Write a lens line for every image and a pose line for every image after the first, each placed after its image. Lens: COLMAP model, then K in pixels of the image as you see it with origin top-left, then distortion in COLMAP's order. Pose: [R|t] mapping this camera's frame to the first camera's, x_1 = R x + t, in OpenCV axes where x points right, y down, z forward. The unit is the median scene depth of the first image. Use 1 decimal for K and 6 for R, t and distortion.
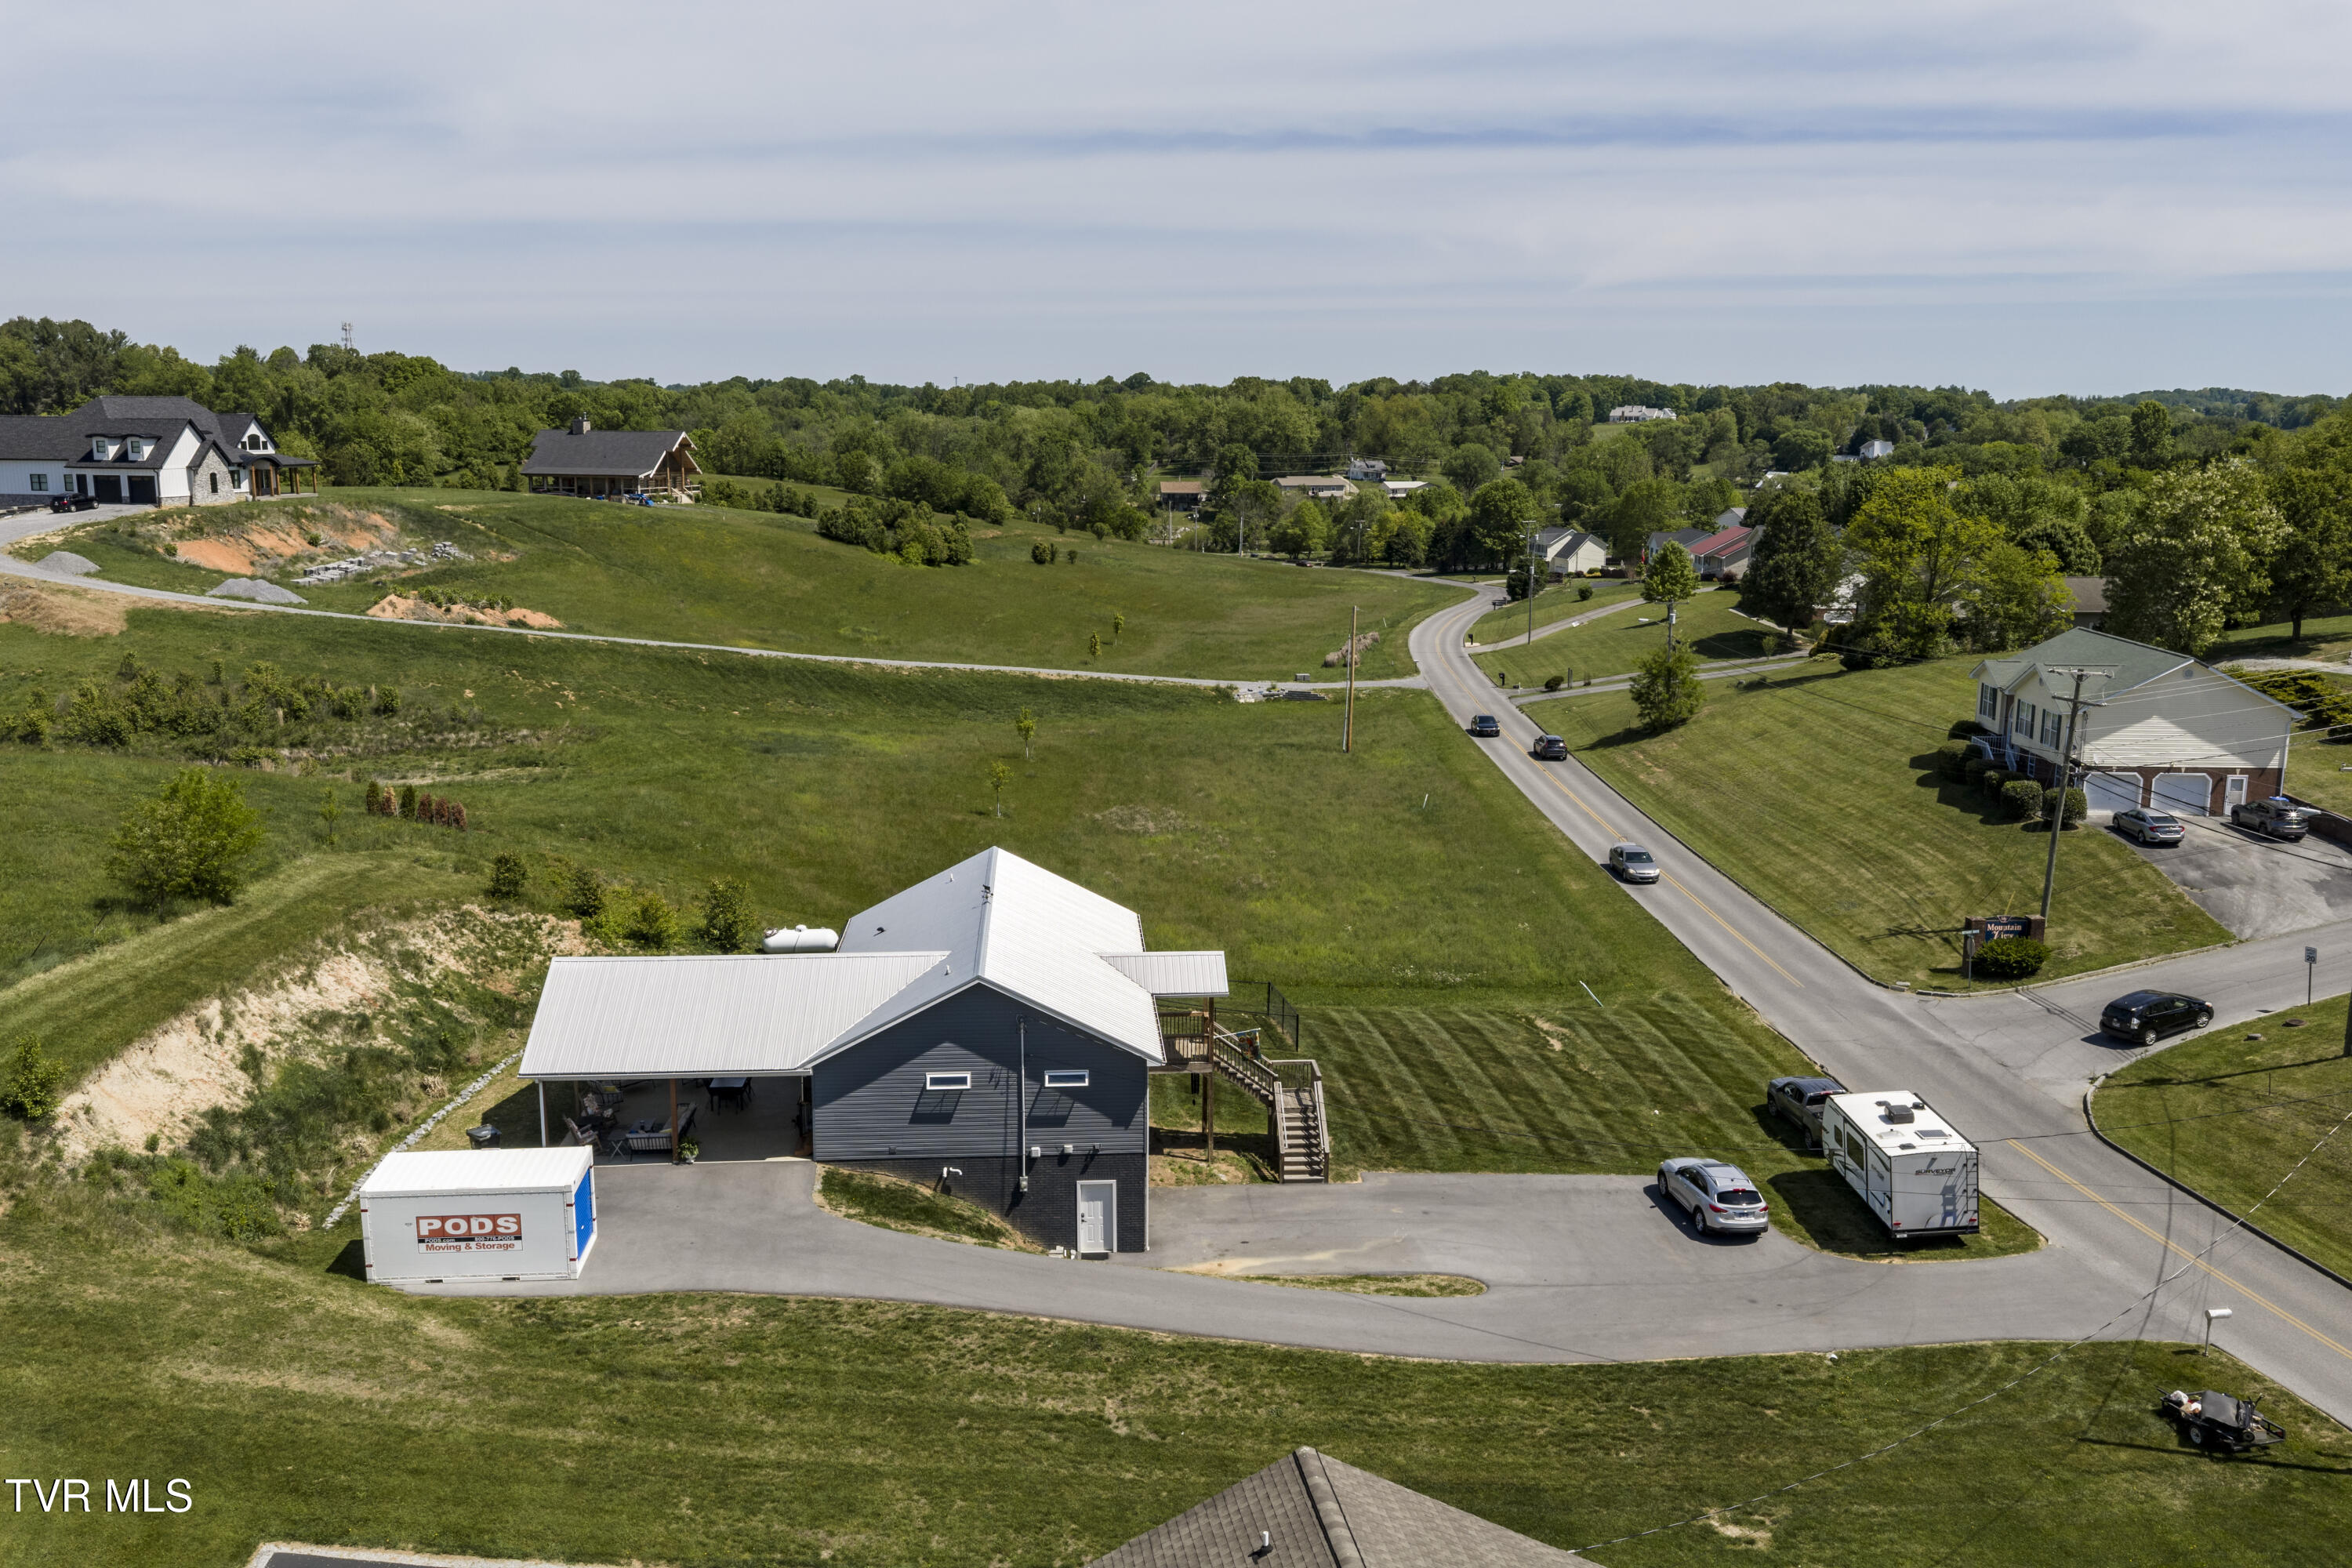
lens RADIAL K [[1941.6, 0, 1185.0], [0, 1941.6, 786.8], [0, 0, 1]] dist [0.027322, -0.040788]
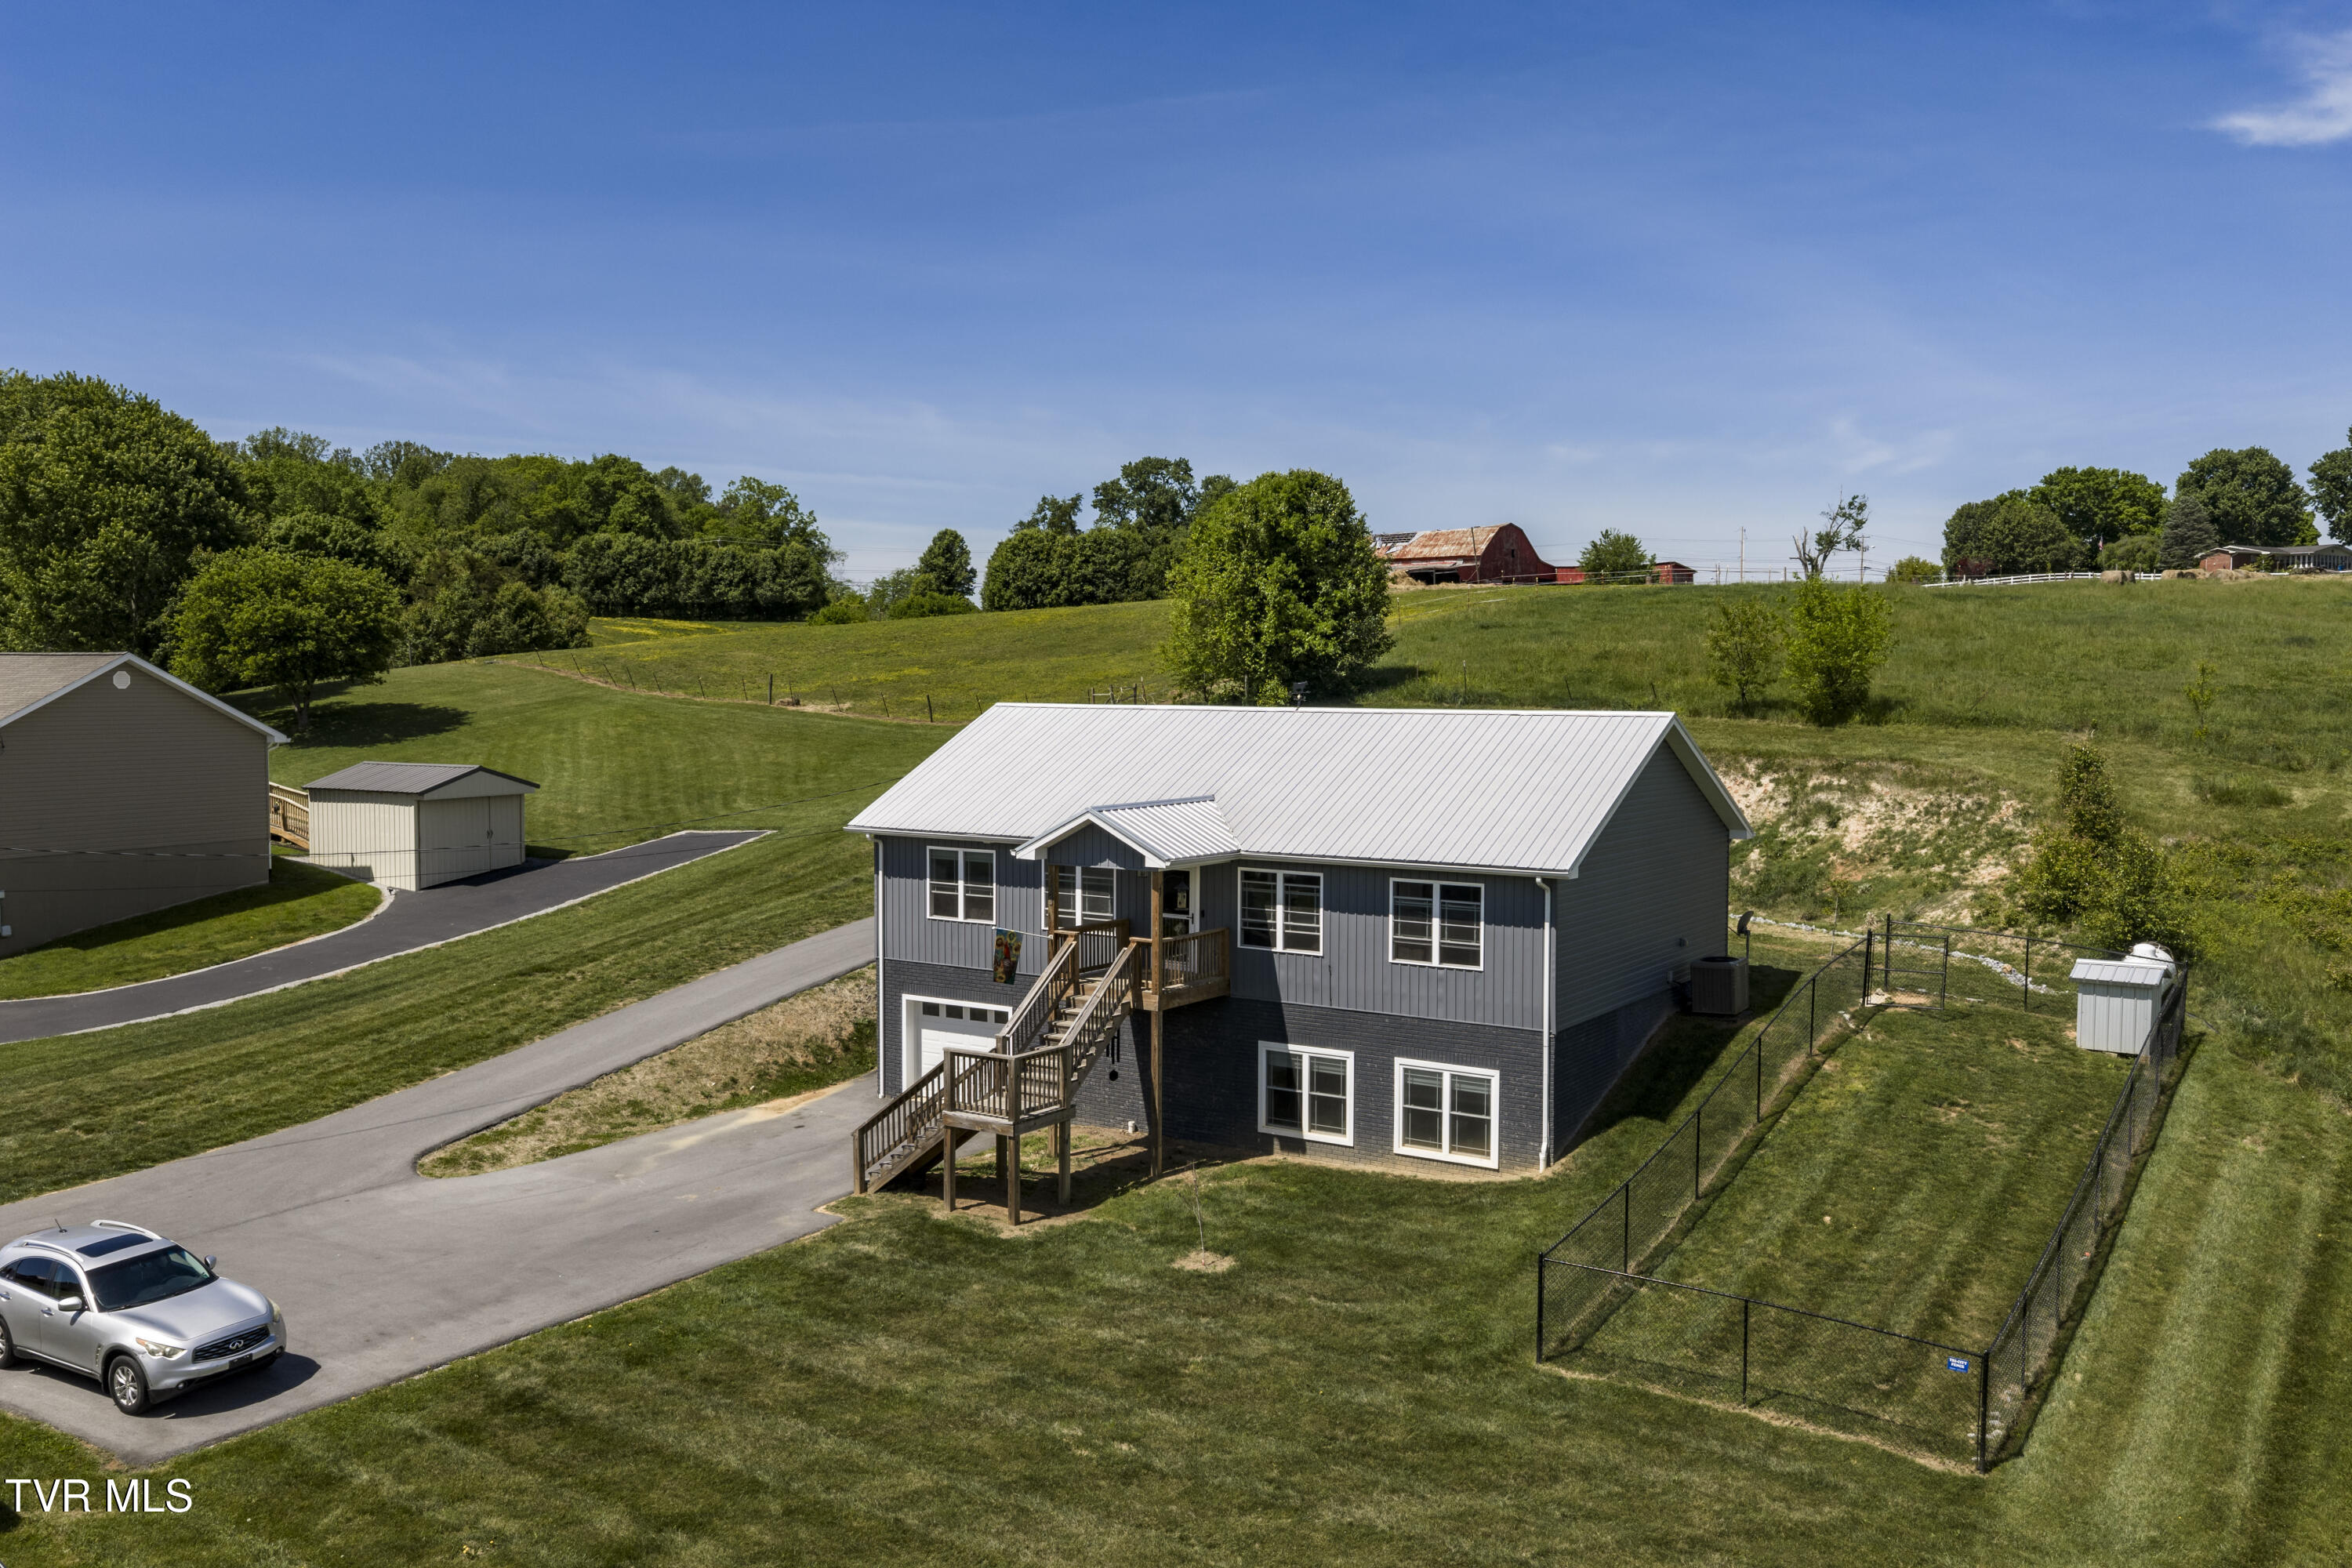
lens RADIAL K [[1941.6, 0, 1185.0], [0, 1941.6, 786.8], [0, 0, 1]] dist [0.027322, -0.040788]
pose [[-0.604085, 0.037512, -0.796036, 0.158682], [-0.157009, 0.973710, 0.165034, -0.006348], [0.781300, 0.224679, -0.582314, 0.476242]]
